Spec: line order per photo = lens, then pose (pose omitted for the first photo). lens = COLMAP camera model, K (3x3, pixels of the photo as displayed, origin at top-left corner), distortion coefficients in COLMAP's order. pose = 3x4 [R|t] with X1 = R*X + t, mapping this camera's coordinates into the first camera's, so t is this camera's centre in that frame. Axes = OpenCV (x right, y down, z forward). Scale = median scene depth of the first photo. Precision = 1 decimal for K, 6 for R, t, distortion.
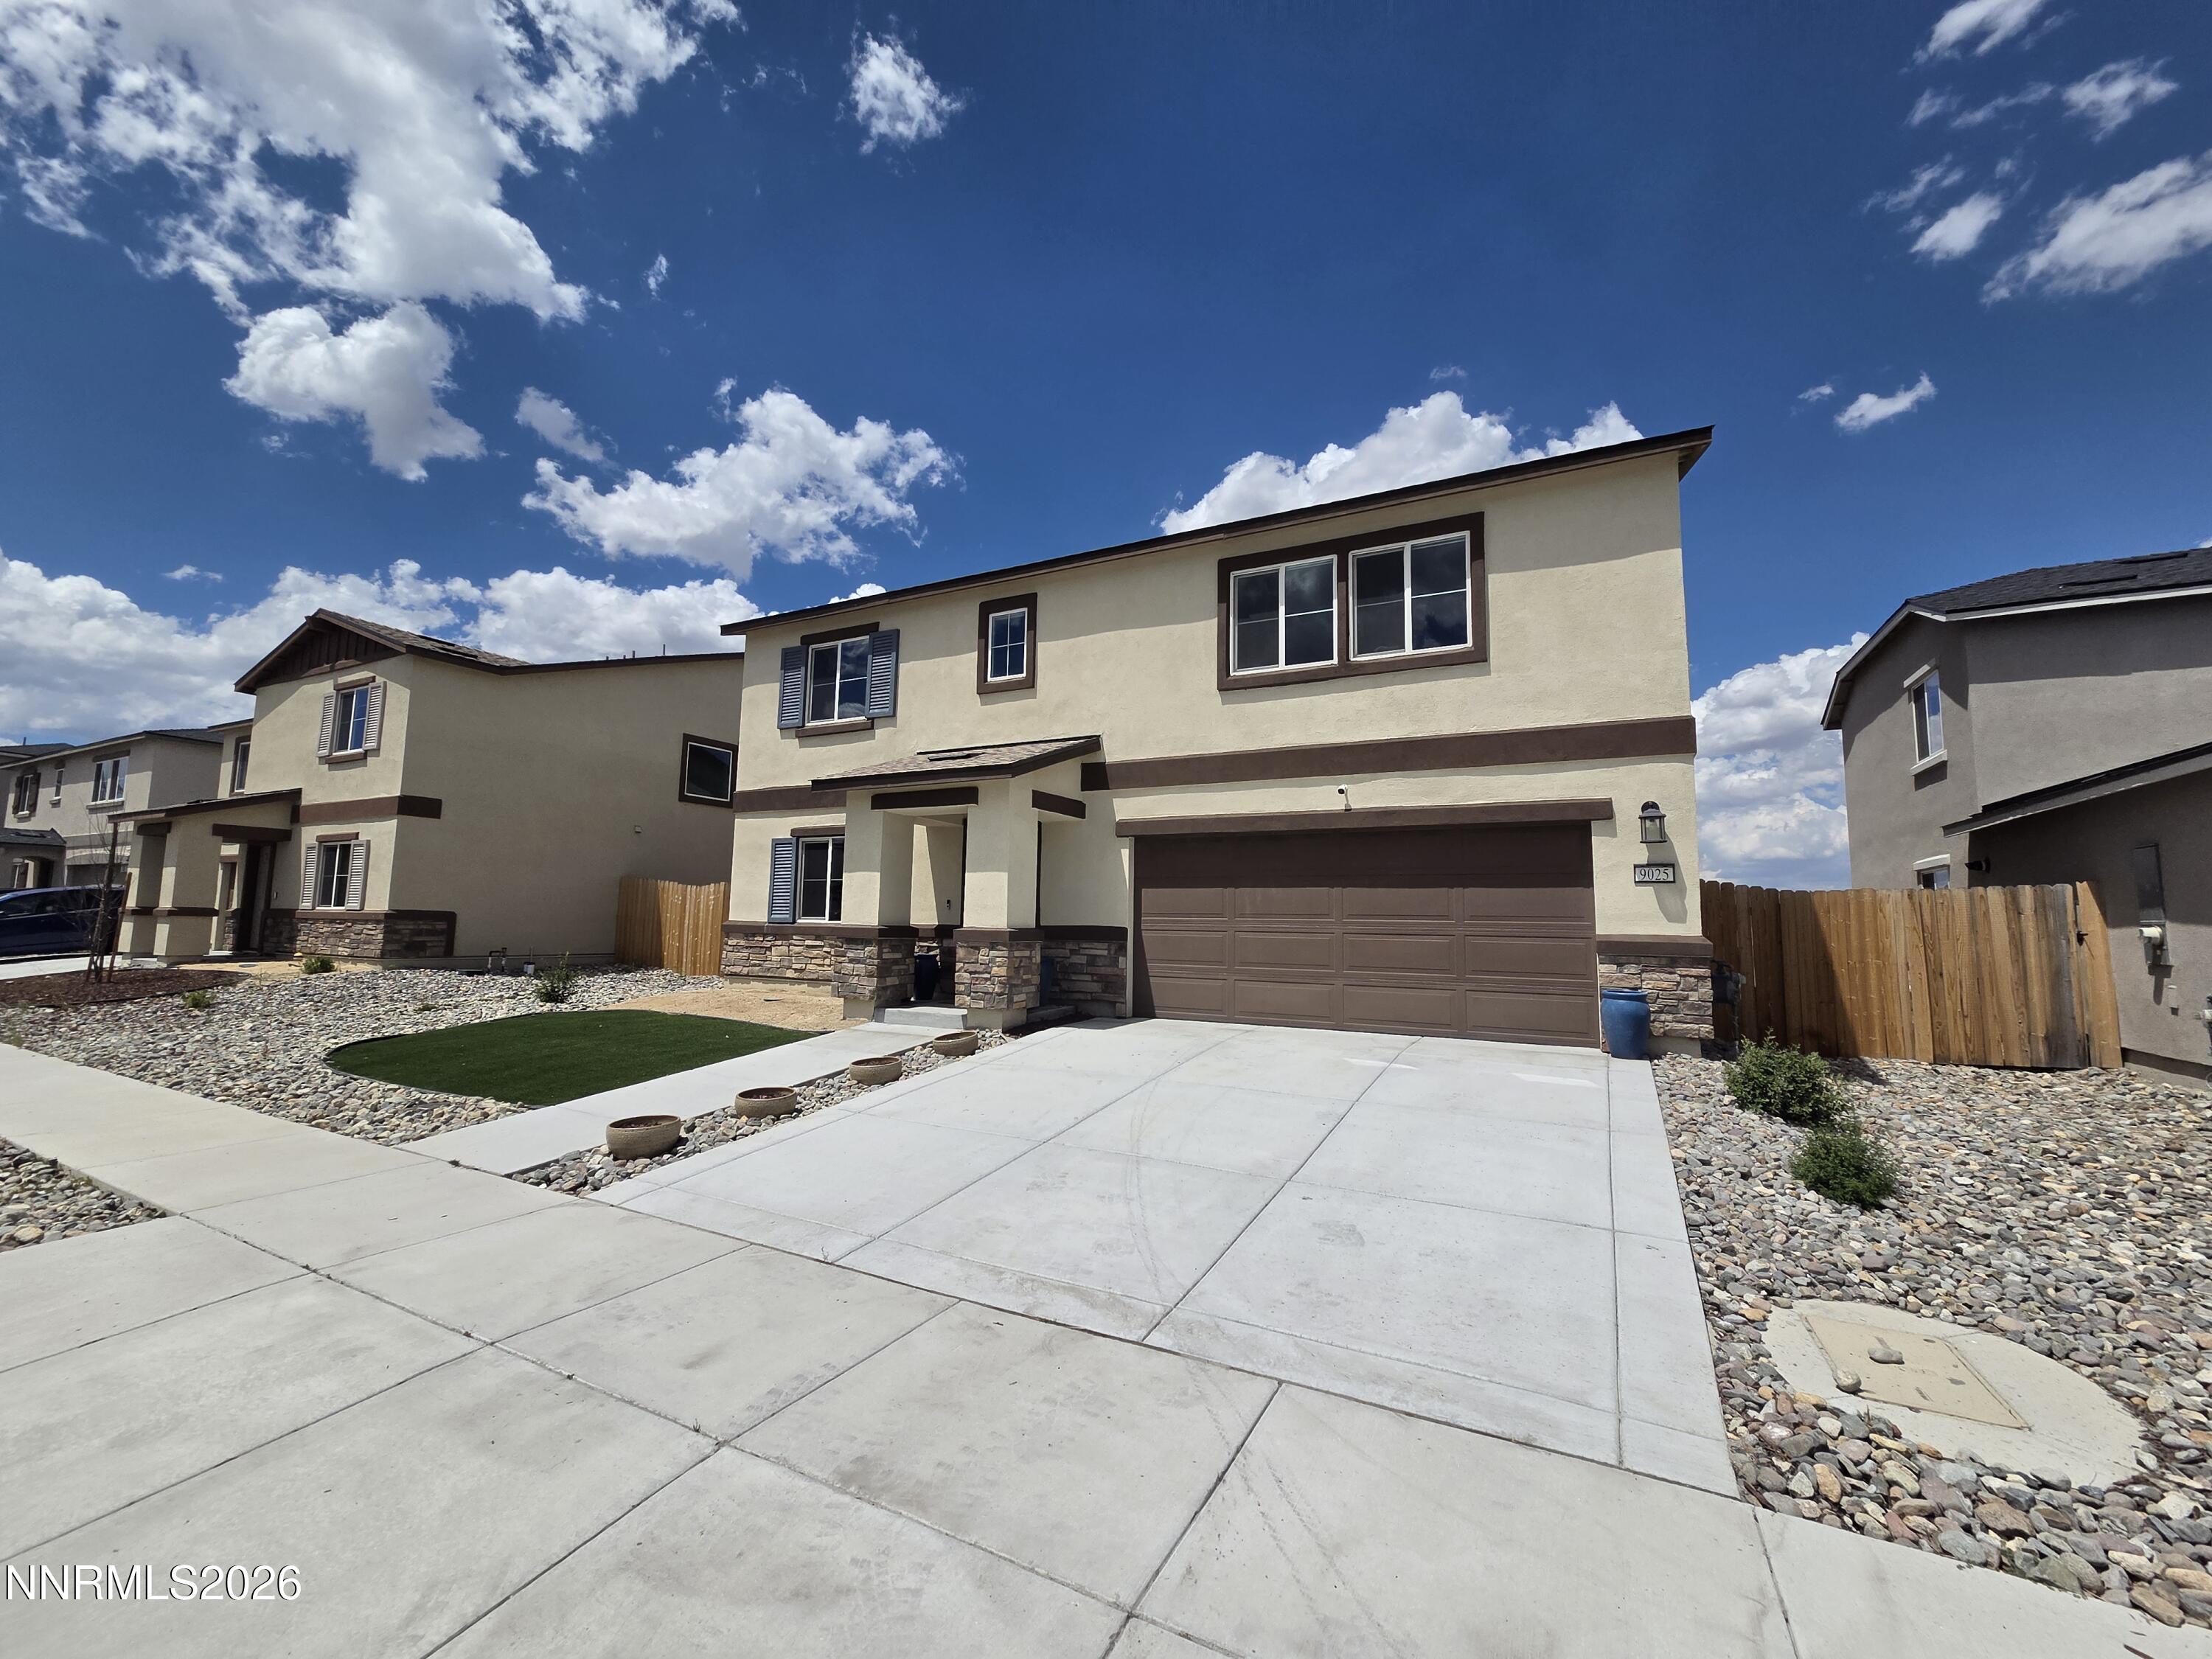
lens RADIAL K [[894.7, 0, 1110.5], [0, 894.7, 834.7], [0, 0, 1]] dist [0.001973, 0.000169]
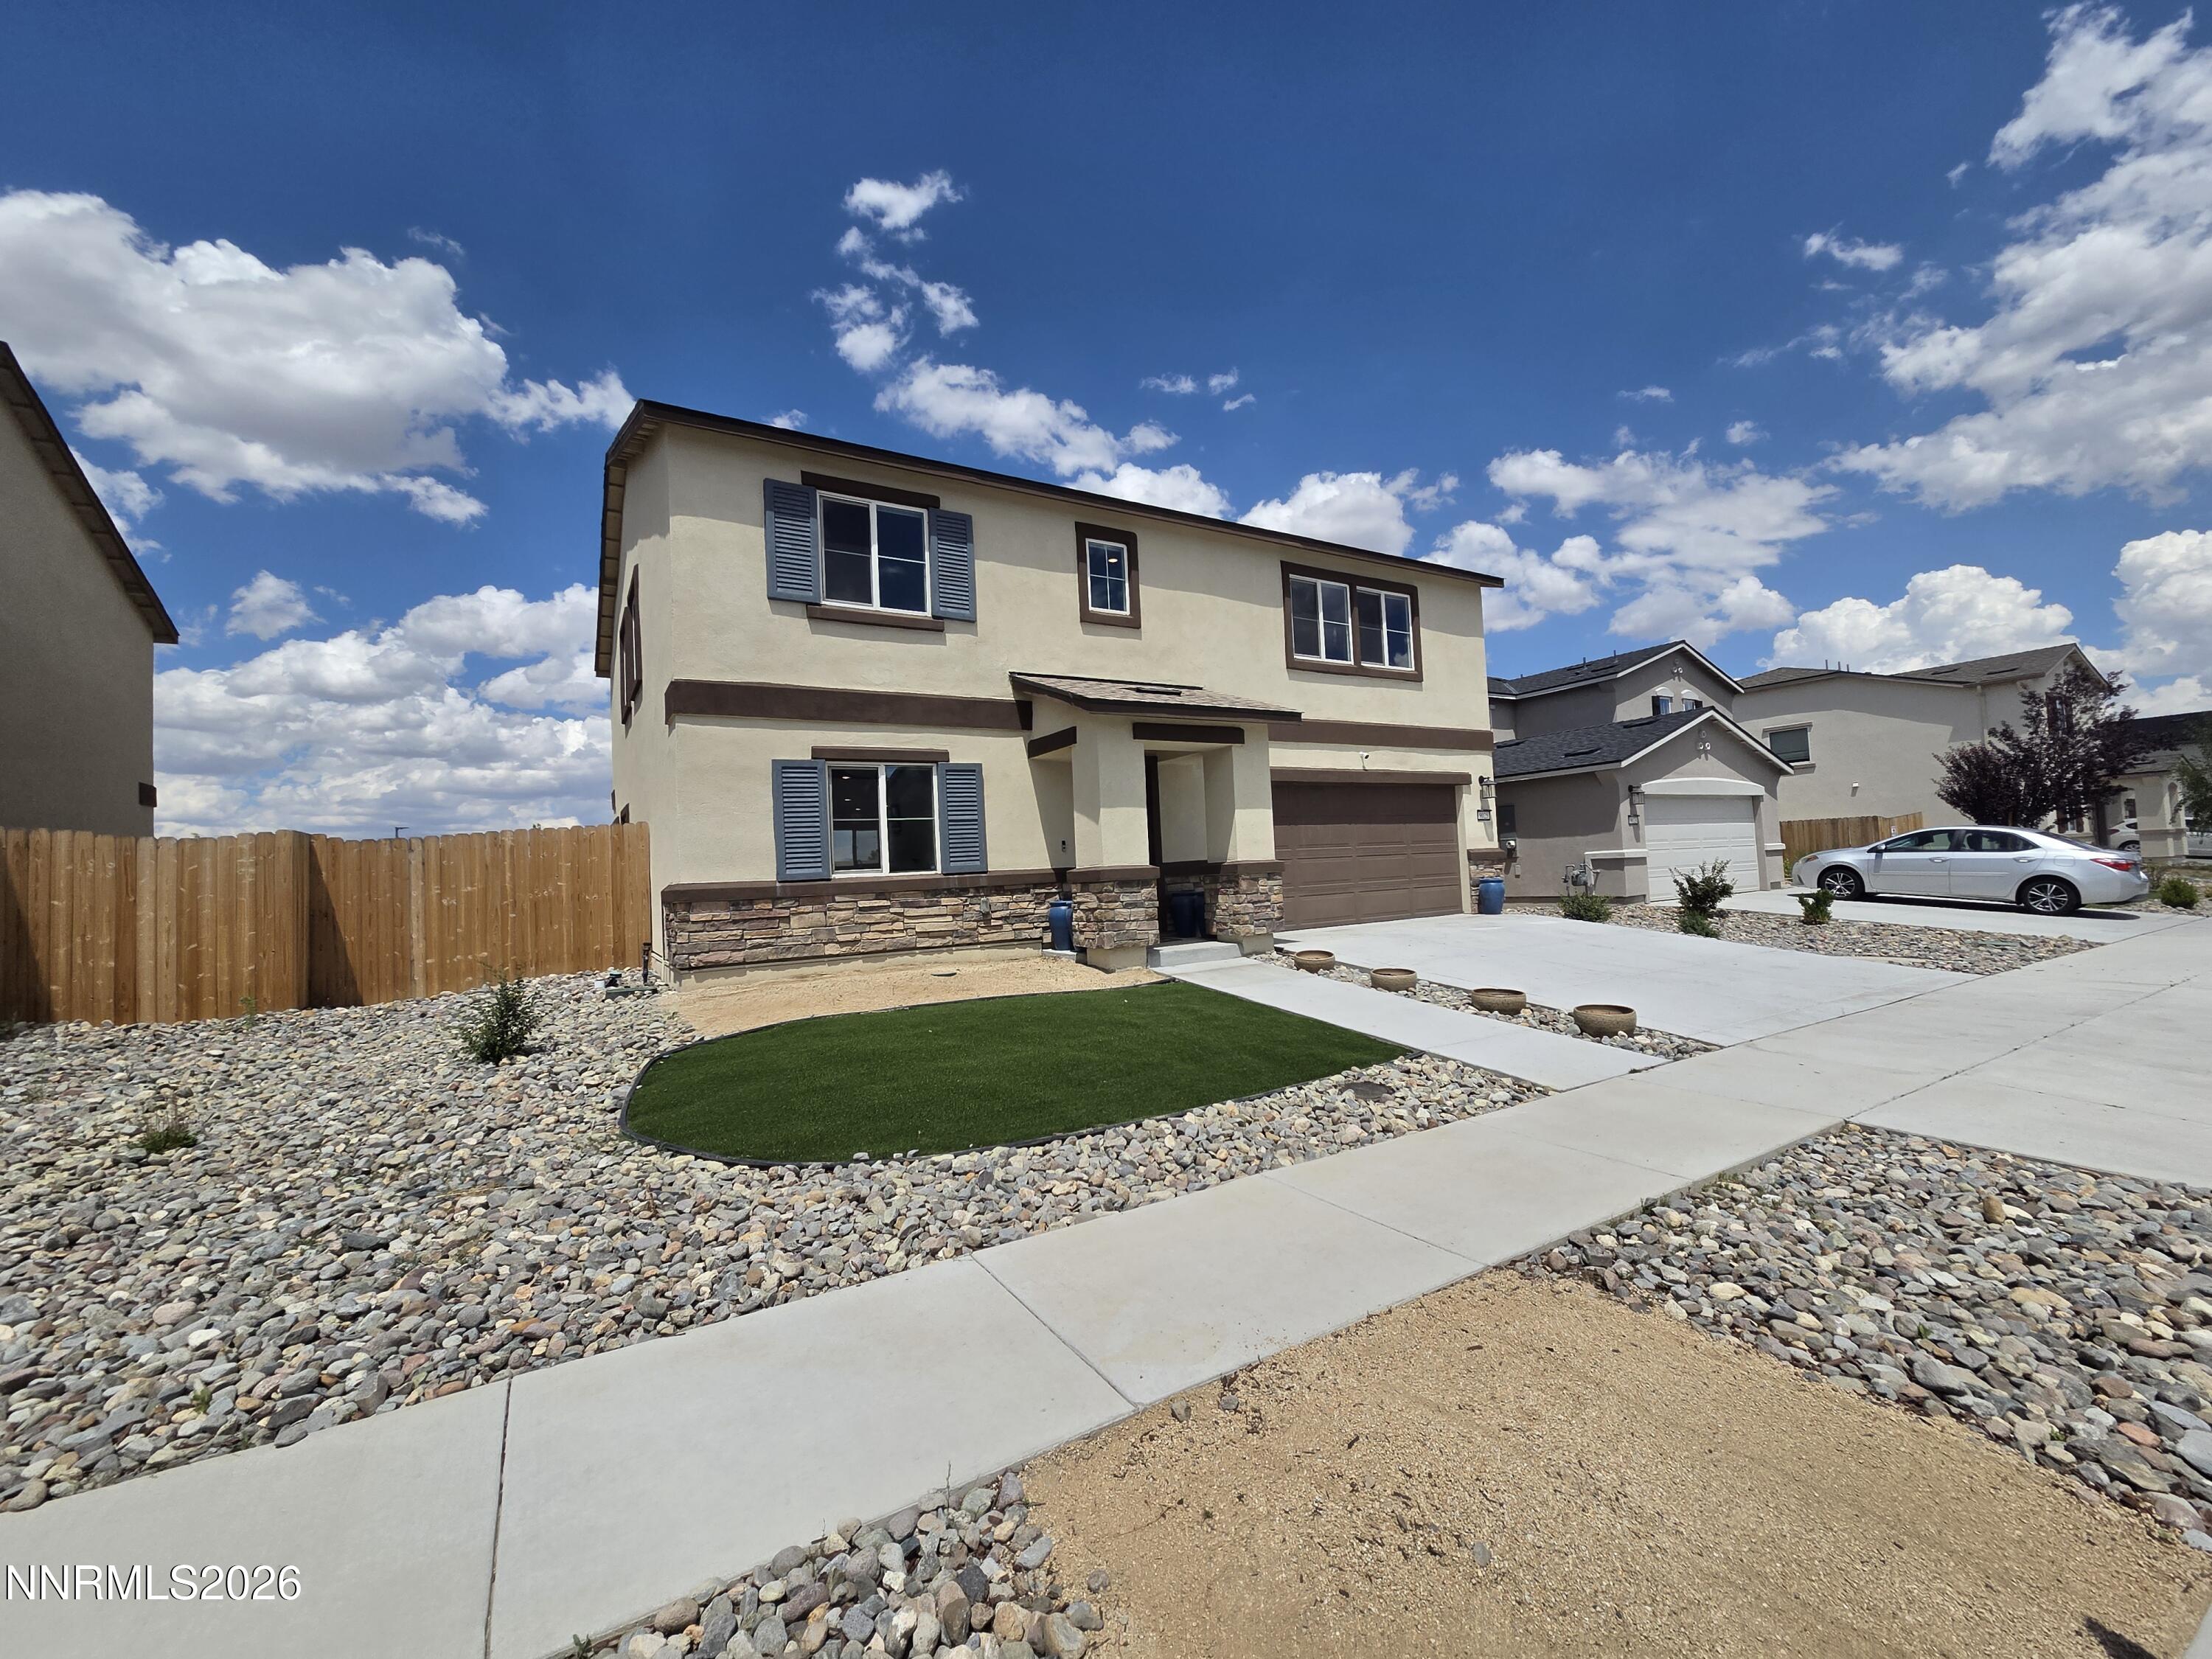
lens RADIAL K [[917.4, 0, 1112.8], [0, 917.4, 831.6], [0, 0, 1]] dist [0.001324, 0.000093]
pose [[0.509543, -0.003966, 0.860436, -1.112983], [-0.032258, 0.999198, 0.023708, 0.045435], [-0.859840, -0.039836, 0.509007, 0.550128]]
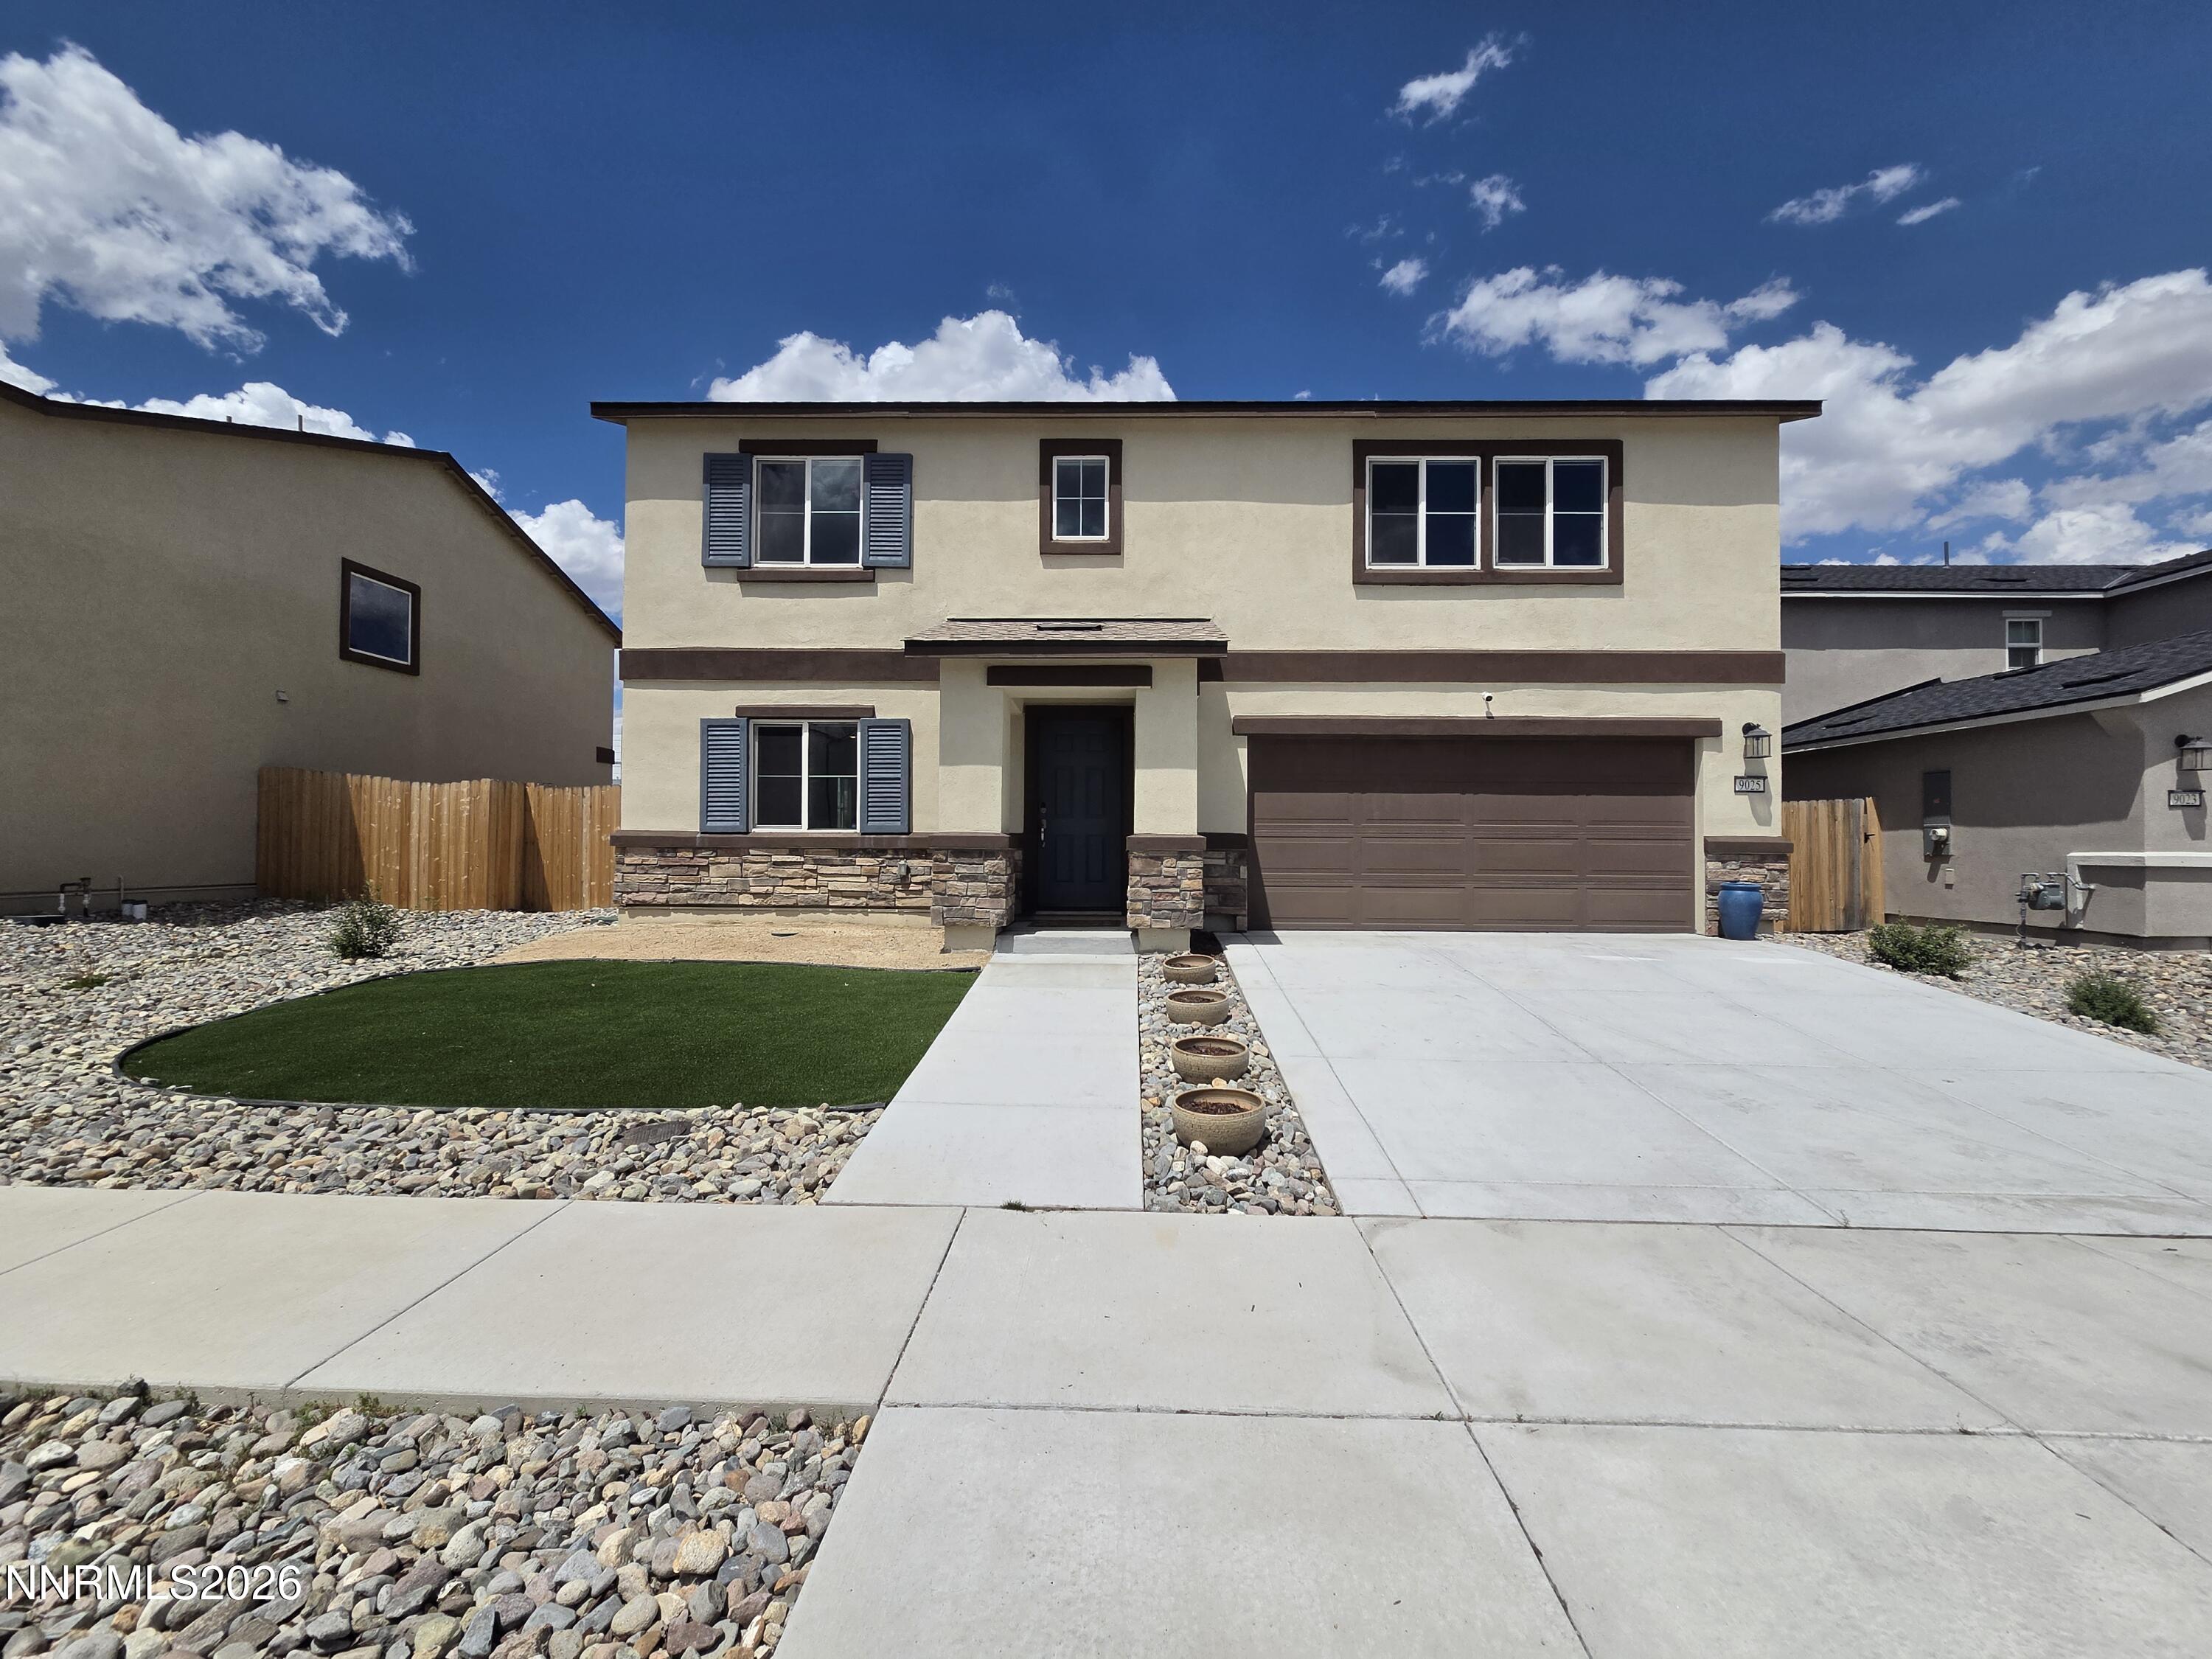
lens RADIAL K [[911.5, 0, 1106.0], [0, 911.5, 829.5], [0, 0, 1]] dist [0.002285, -0.000098]
pose [[0.896307, -0.002429, 0.443427, -0.540747], [-0.037050, 0.996078, 0.080347, 0.029773], [-0.441883, -0.088445, 0.892702, 0.236218]]
